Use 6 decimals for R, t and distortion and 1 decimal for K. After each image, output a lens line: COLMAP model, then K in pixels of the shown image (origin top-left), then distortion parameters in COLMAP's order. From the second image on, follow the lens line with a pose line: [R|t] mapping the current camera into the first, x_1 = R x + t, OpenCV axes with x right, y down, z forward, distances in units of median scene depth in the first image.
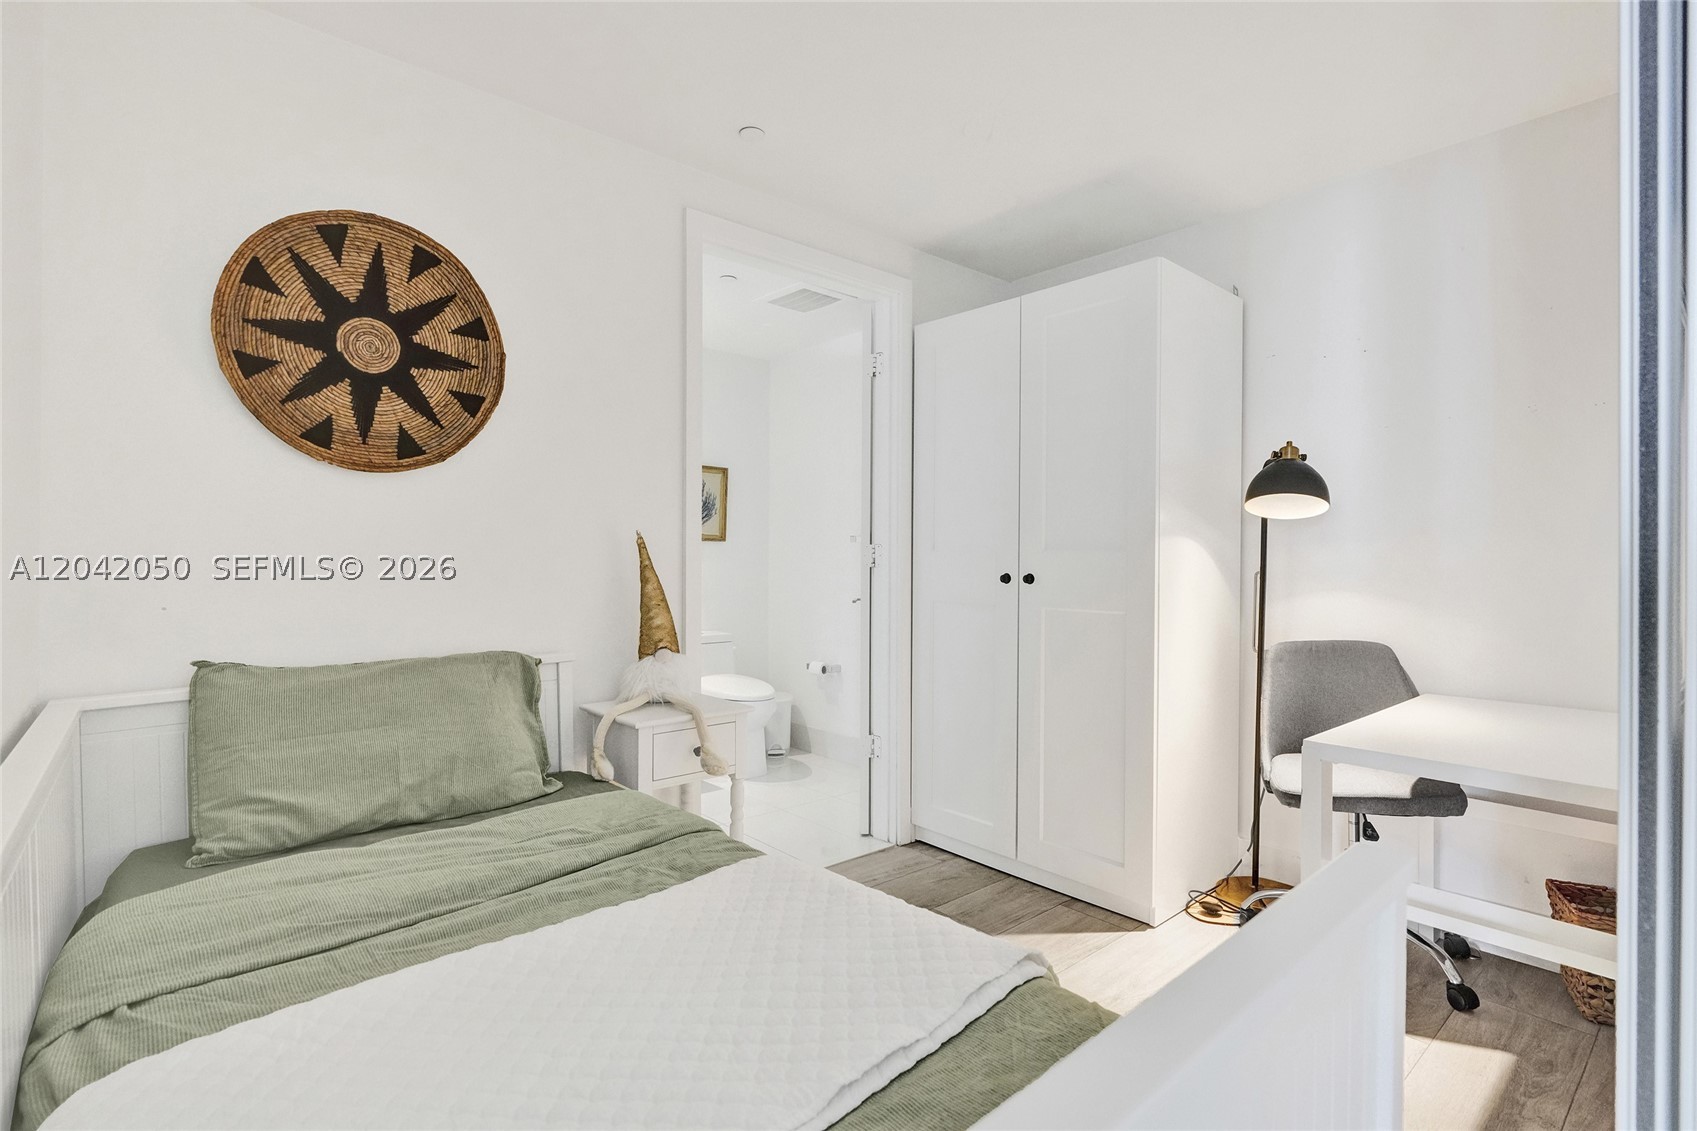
lens RADIAL K [[798.1, 0, 855.7], [0, 798.1, 567.9], [0, 0, 1]] dist [-0.001423, 0.000452]
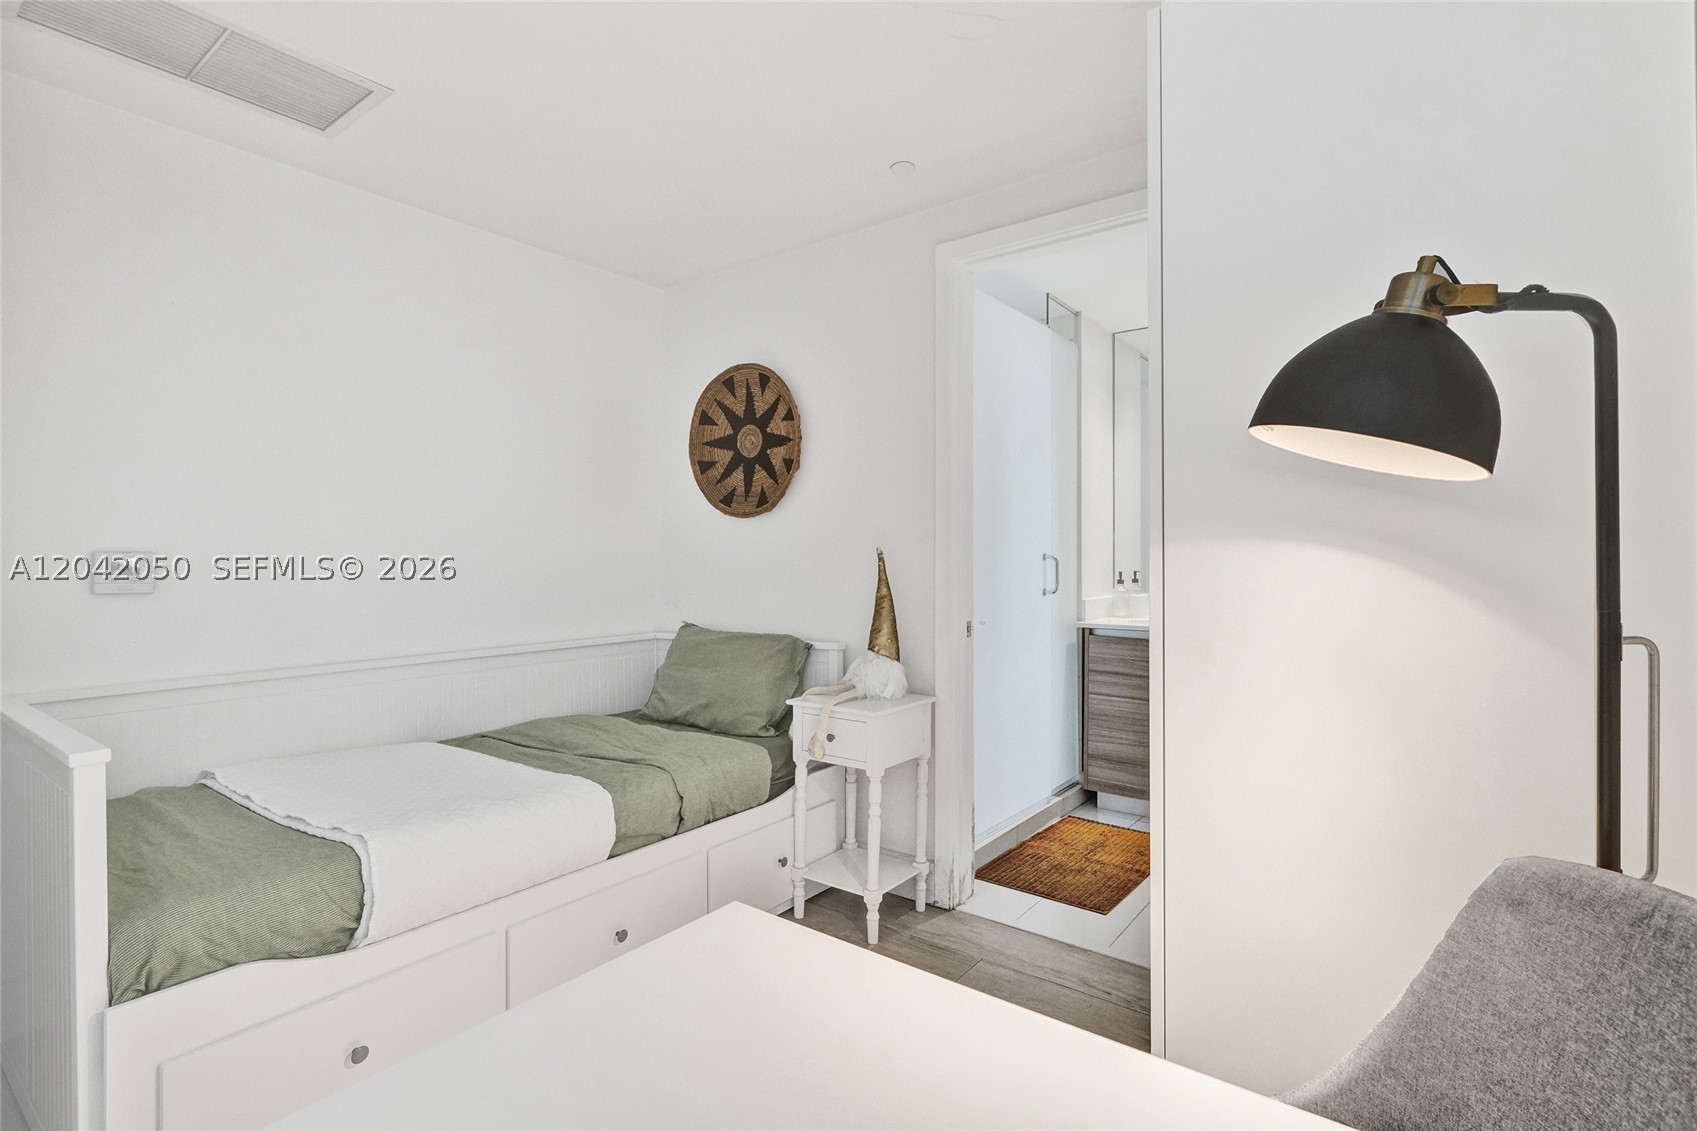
lens RADIAL K [[809.1, 0, 859.2], [0, 809.1, 552.0], [0, 0, 1]] dist [-0.001383, 0.001416]
pose [[0.202027, -0.005174, -0.979366, 1.095815], [-0.008739, 0.999937, -0.007085, -0.039397], [0.979341, 0.009990, 0.201969, 0.898846]]
